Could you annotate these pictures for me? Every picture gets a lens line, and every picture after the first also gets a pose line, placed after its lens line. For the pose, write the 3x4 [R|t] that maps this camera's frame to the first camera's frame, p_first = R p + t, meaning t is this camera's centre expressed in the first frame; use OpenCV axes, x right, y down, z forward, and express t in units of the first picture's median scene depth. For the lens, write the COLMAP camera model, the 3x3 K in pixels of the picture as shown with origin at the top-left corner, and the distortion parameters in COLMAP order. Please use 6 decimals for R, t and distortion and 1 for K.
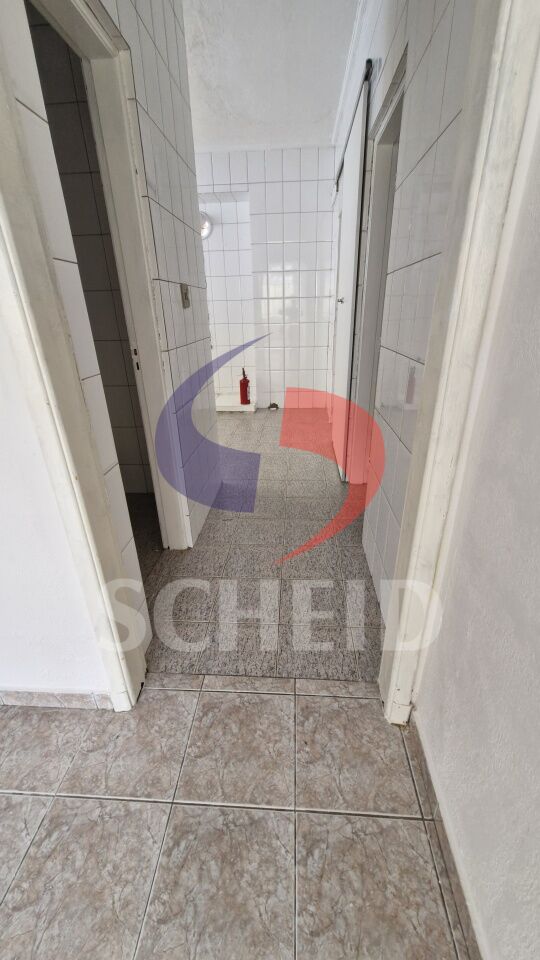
lens RADIAL K [[376.5, 0, 273.8], [0, 376.5, 479.0], [0, 0, 1]] dist [0.003571, -0.001040]
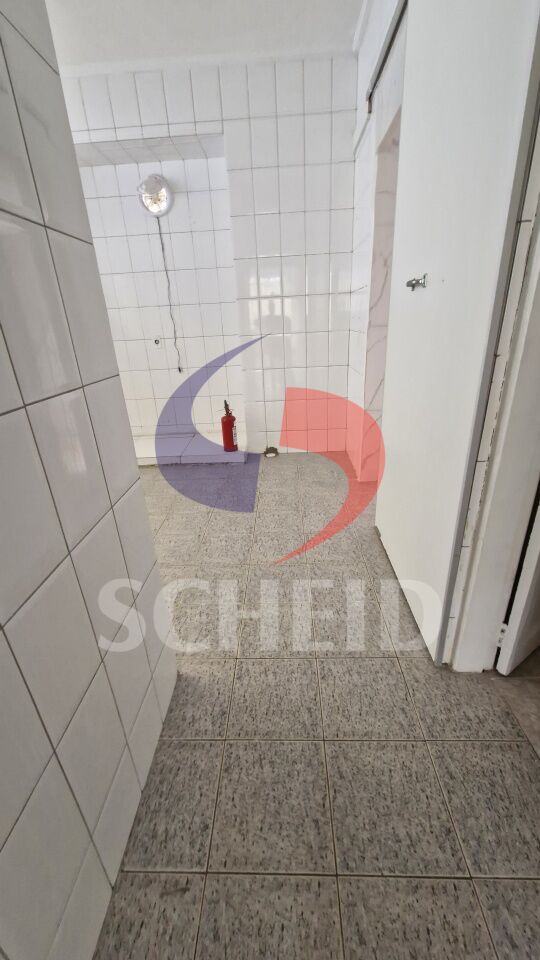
lens RADIAL K [[376.5, 0, 269.9], [0, 376.5, 480.2], [0, 0, 1]] dist [0.003571, -0.001040]
pose [[0.999381, -0.033799, 0.009756, -0.012985], [0.033994, 0.999211, -0.020552, -0.138655], [-0.009053, 0.020871, 0.999741, 0.331484]]
